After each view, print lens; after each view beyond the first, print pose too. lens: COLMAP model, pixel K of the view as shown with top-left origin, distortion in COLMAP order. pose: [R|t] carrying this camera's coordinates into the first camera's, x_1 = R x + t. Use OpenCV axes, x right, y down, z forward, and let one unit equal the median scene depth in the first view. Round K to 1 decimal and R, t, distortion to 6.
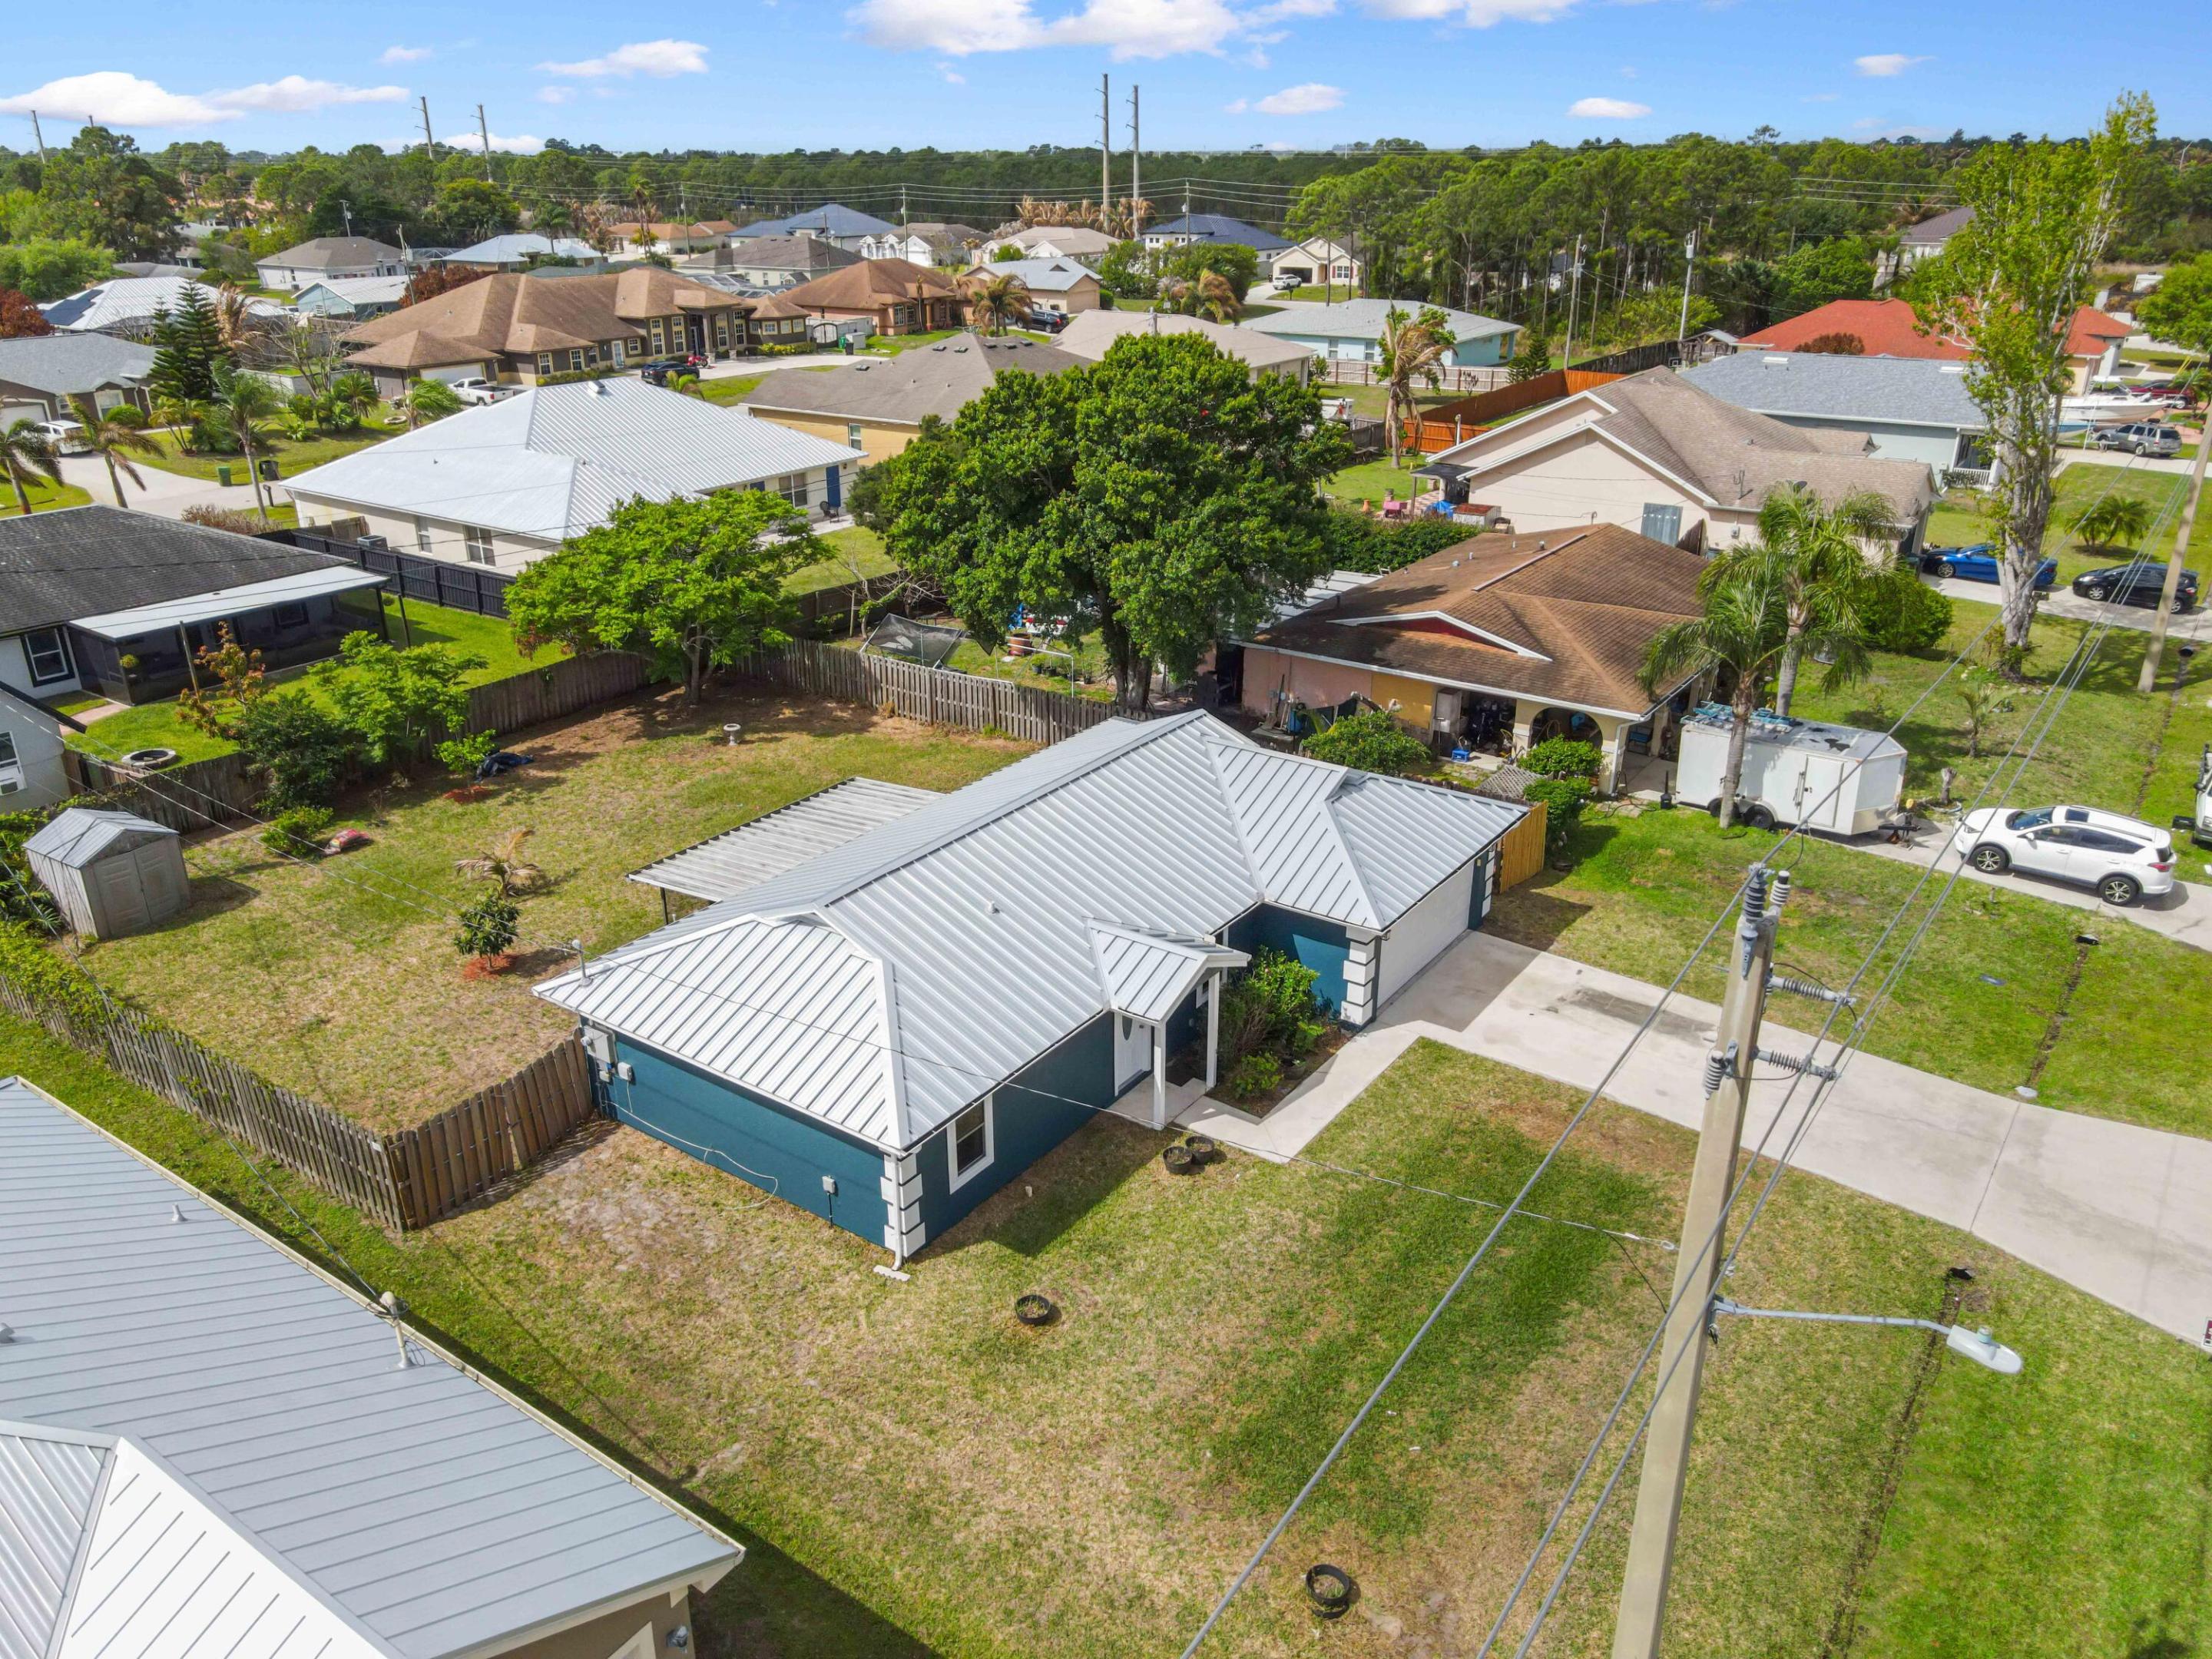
lens RADIAL K [[1615.2, 0, 1095.0], [0, 1615.2, 829.5], [0, 0, 1]] dist [0.010629, 0.005796]
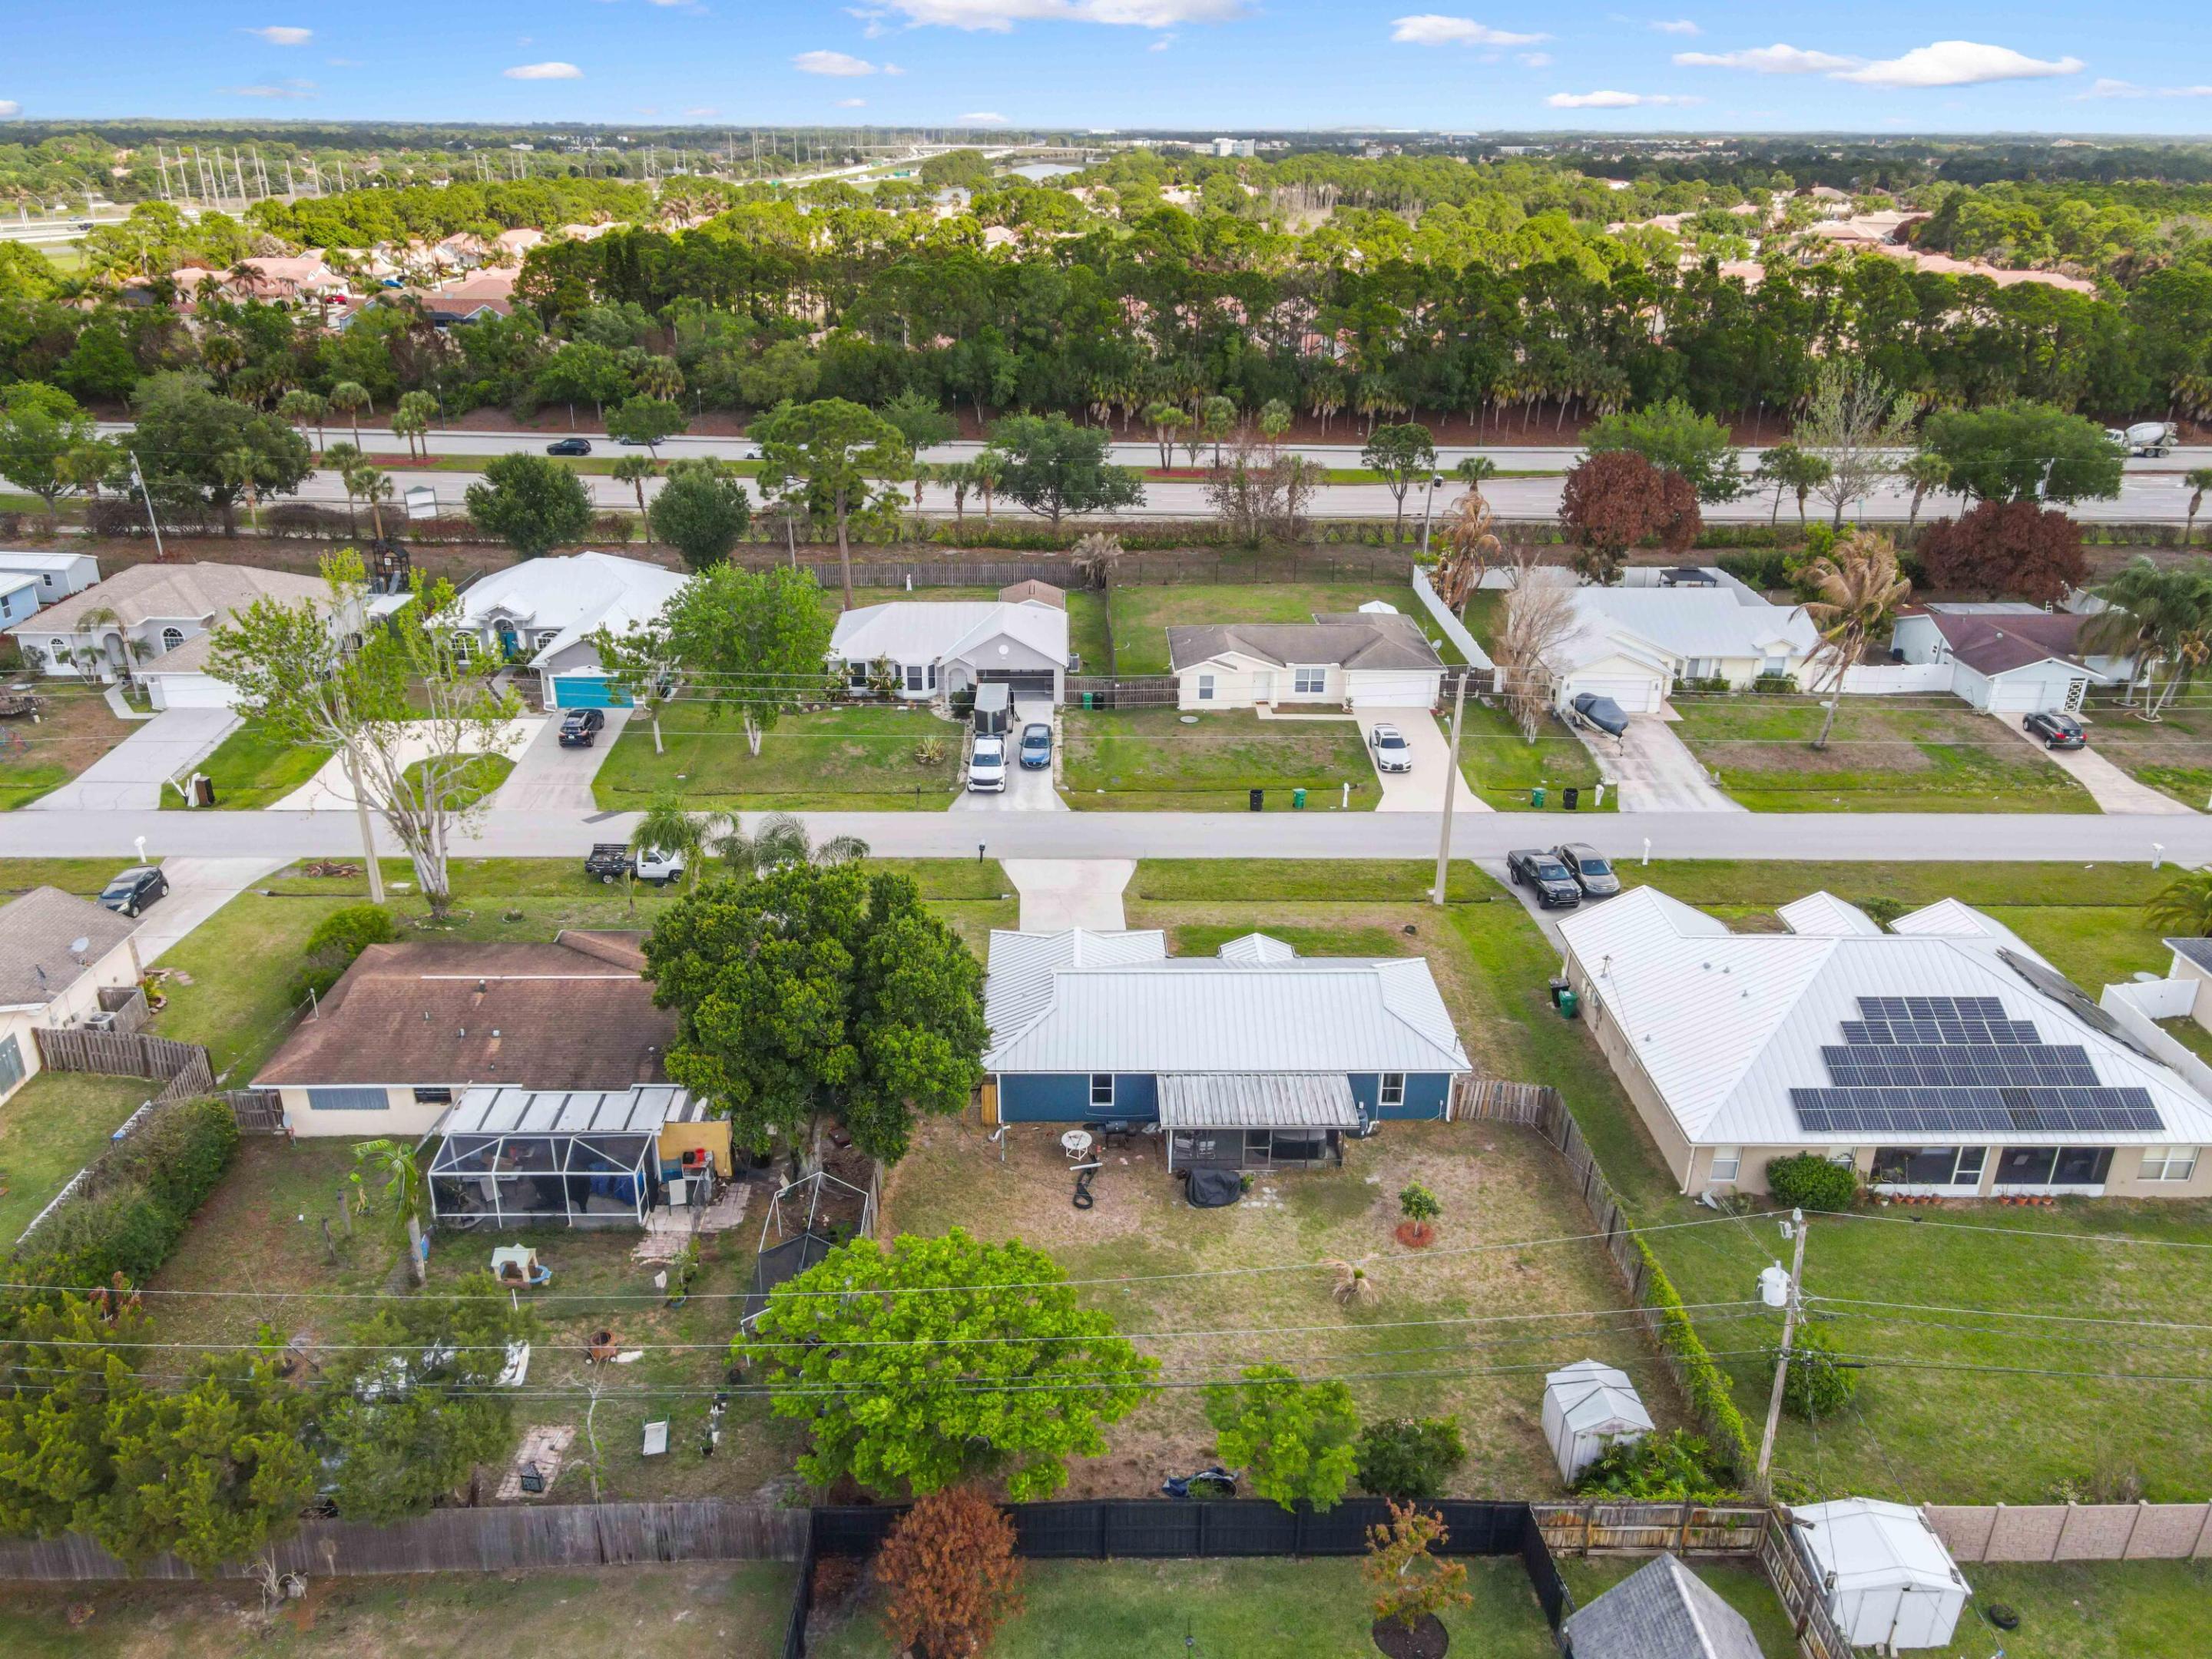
lens RADIAL K [[1615.2, 0, 1095.0], [0, 1615.2, 829.5], [0, 0, 1]] dist [0.010629, 0.005796]
pose [[-0.592318, -0.337962, 0.731396, -1.227776], [0.300557, 0.749564, 0.589762, -1.264973], [-0.747546, 0.569153, -0.342404, 1.572752]]
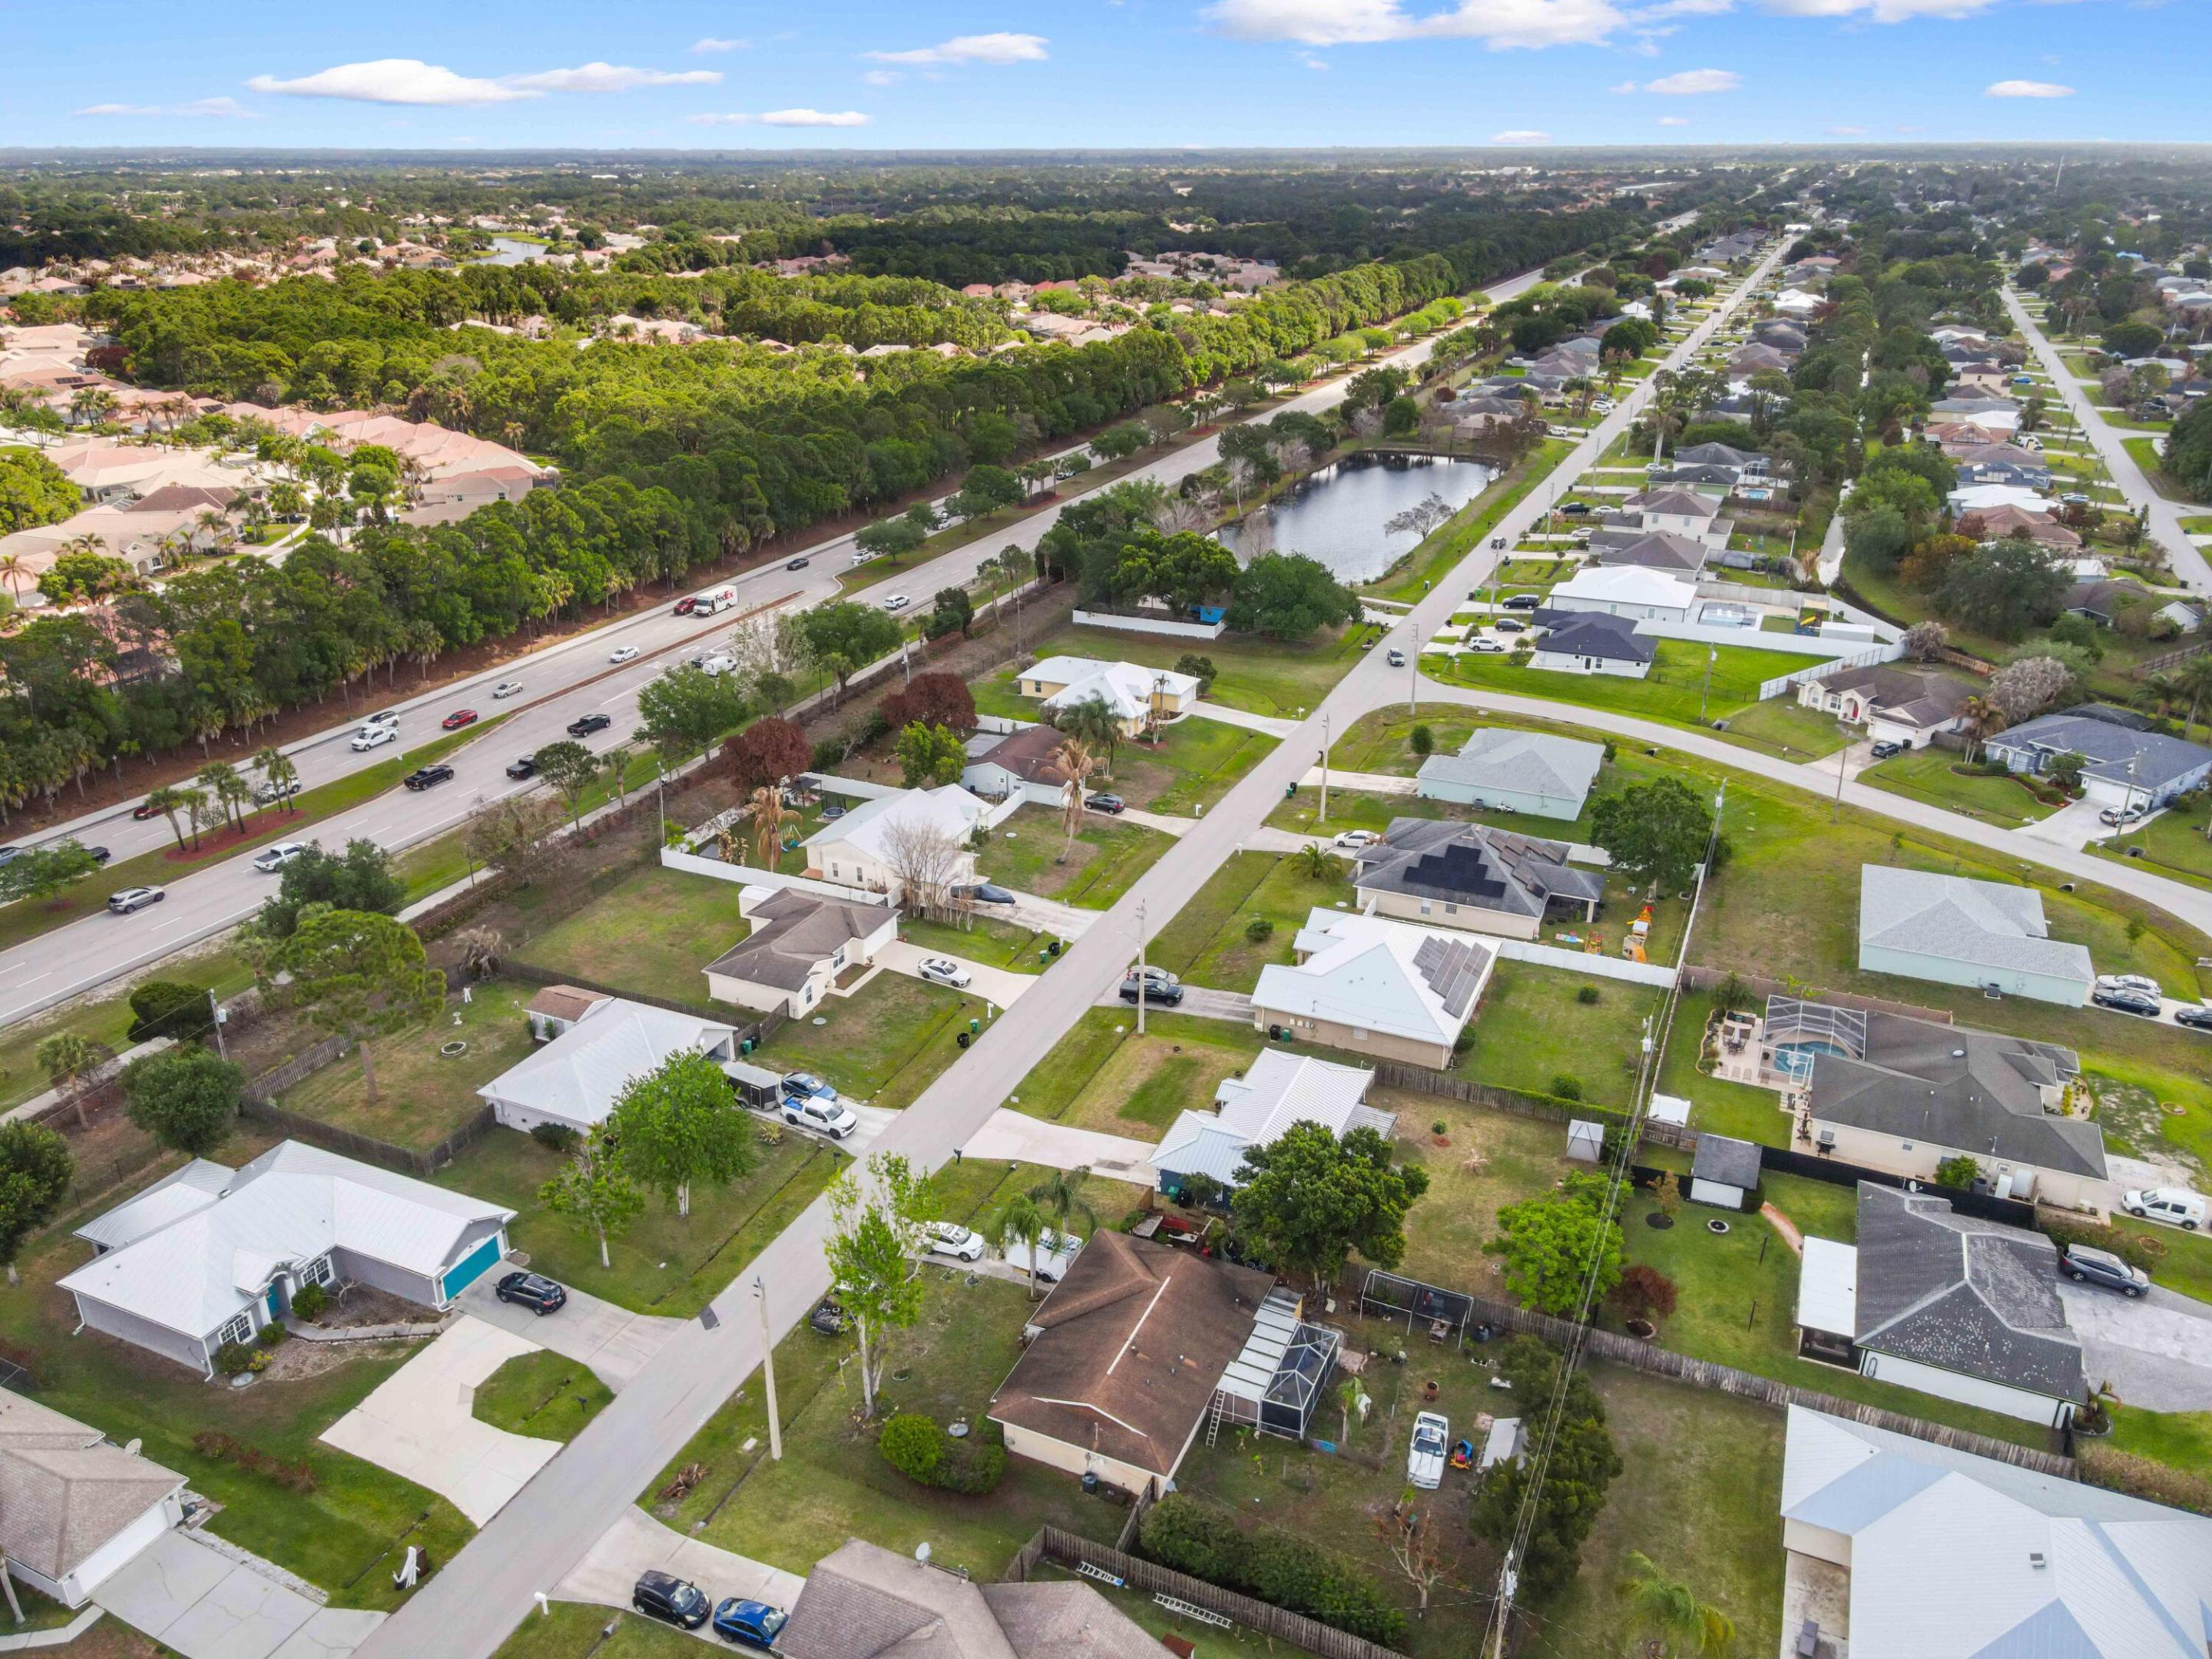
lens RADIAL K [[1611.1, 0, 1092.2], [0, 1611.1, 826.7], [0, 0, 1]] dist [-0.009344, 0.070860]
pose [[-0.981873, 0.079240, -0.172182, 0.903463], [-0.067307, 0.703449, 0.707552, -2.811423], [0.177188, 0.706315, -0.685364, 2.817810]]
